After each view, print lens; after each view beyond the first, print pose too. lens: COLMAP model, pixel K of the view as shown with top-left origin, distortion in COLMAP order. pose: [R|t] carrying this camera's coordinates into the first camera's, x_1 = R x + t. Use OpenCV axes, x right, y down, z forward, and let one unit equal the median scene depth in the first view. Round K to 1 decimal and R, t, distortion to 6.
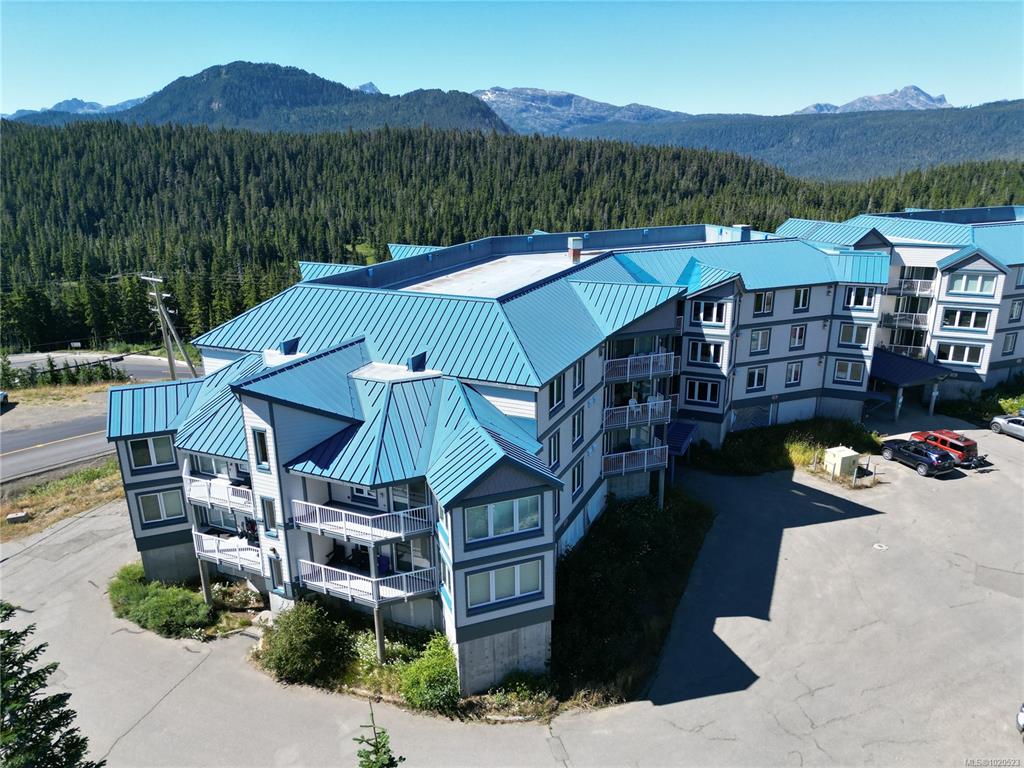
lens RADIAL K [[717.2, 0, 515.8], [0, 717.2, 381.8], [0, 0, 1]] dist [0.086738, -0.089586]
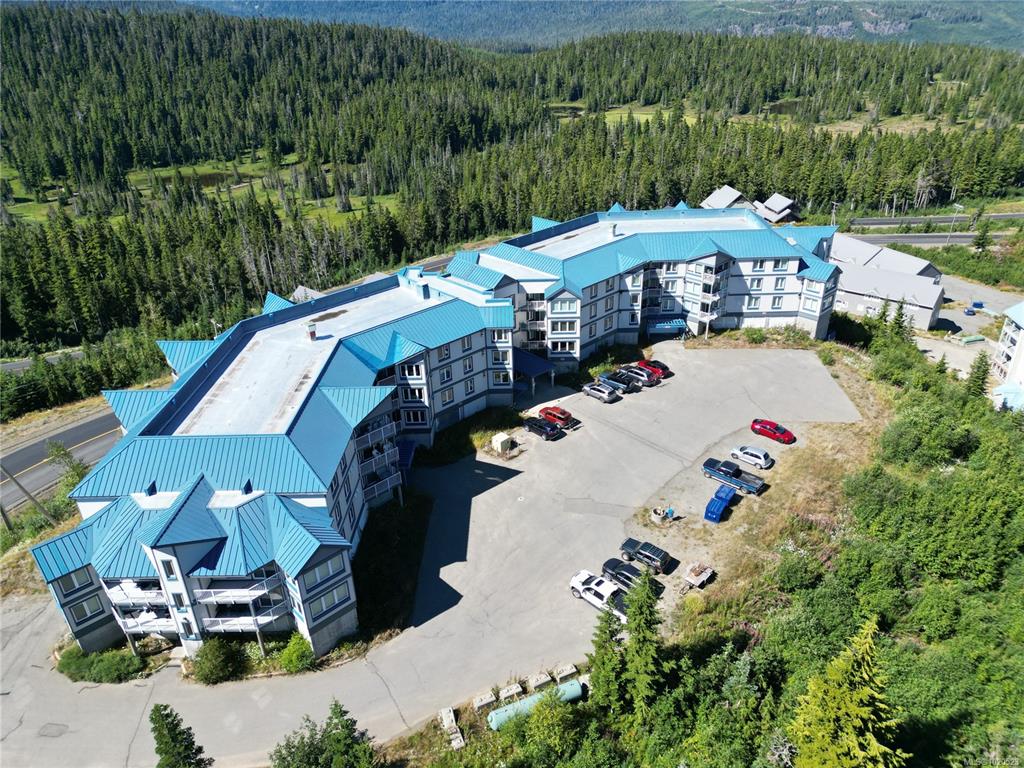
lens RADIAL K [[717.2, 0, 515.8], [0, 717.2, 381.8], [0, 0, 1]] dist [0.086738, -0.089586]
pose [[0.916752, -0.199623, 0.346000, -0.061972], [0.137782, 0.971042, 0.195173, -0.324951], [-0.374942, -0.131253, 0.917710, -0.482355]]
